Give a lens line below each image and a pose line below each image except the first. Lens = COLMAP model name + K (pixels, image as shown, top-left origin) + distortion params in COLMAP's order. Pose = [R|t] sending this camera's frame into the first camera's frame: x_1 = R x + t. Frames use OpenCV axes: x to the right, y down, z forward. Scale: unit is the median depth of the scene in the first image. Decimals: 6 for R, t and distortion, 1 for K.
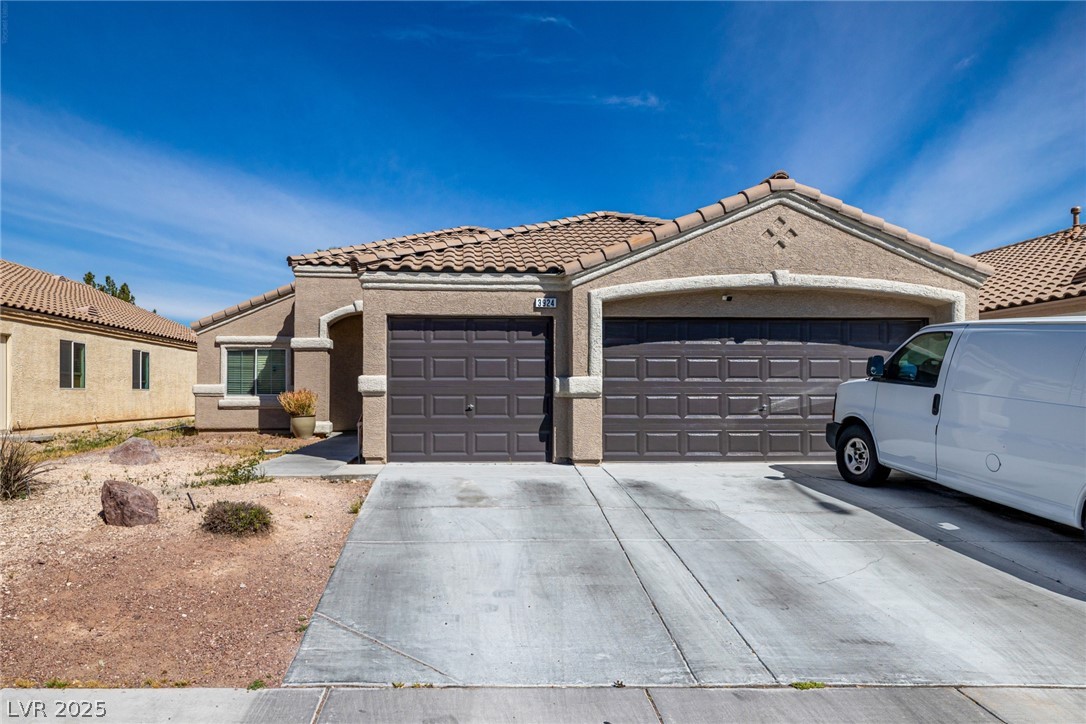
lens RADIAL K [[718.9, 0, 469.2], [0, 718.9, 420.2], [0, 0, 1]] dist [-0.004850, 0.000032]
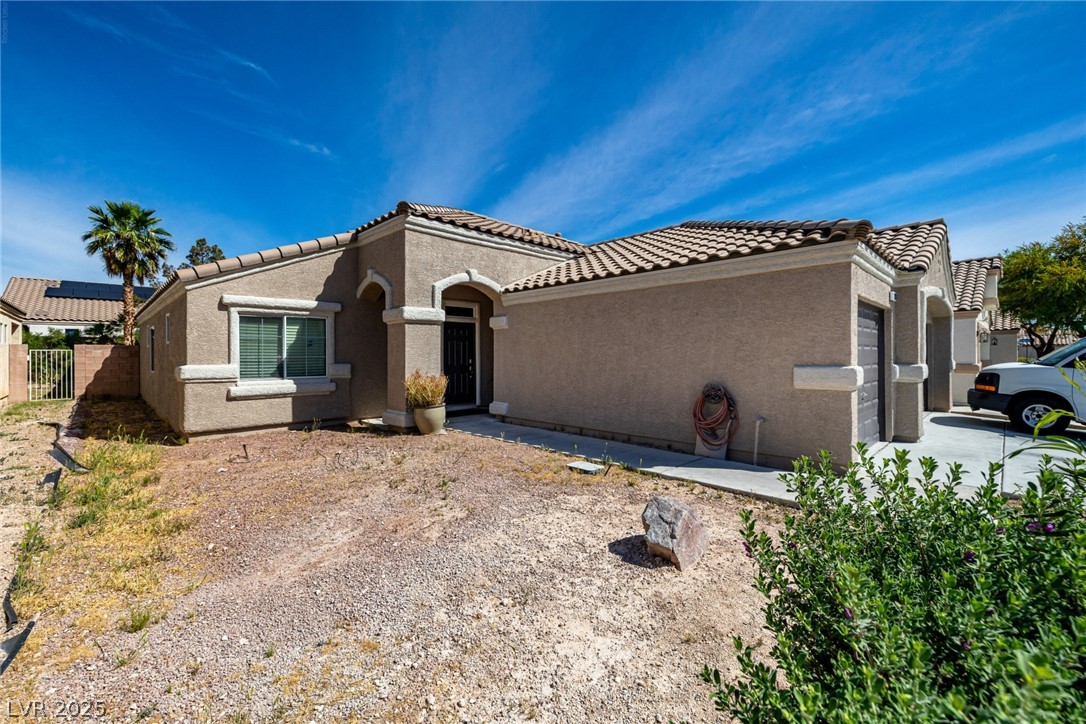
lens RADIAL K [[456.1, 0, 535.6], [0, 456.1, 353.7], [0, 0, 1]] dist [0.001003, -0.000399]
pose [[0.736233, -0.002351, 0.676724, -0.477575], [0.027482, 0.999273, -0.026428, -0.045509], [-0.676170, 0.038055, 0.735762, 0.537607]]
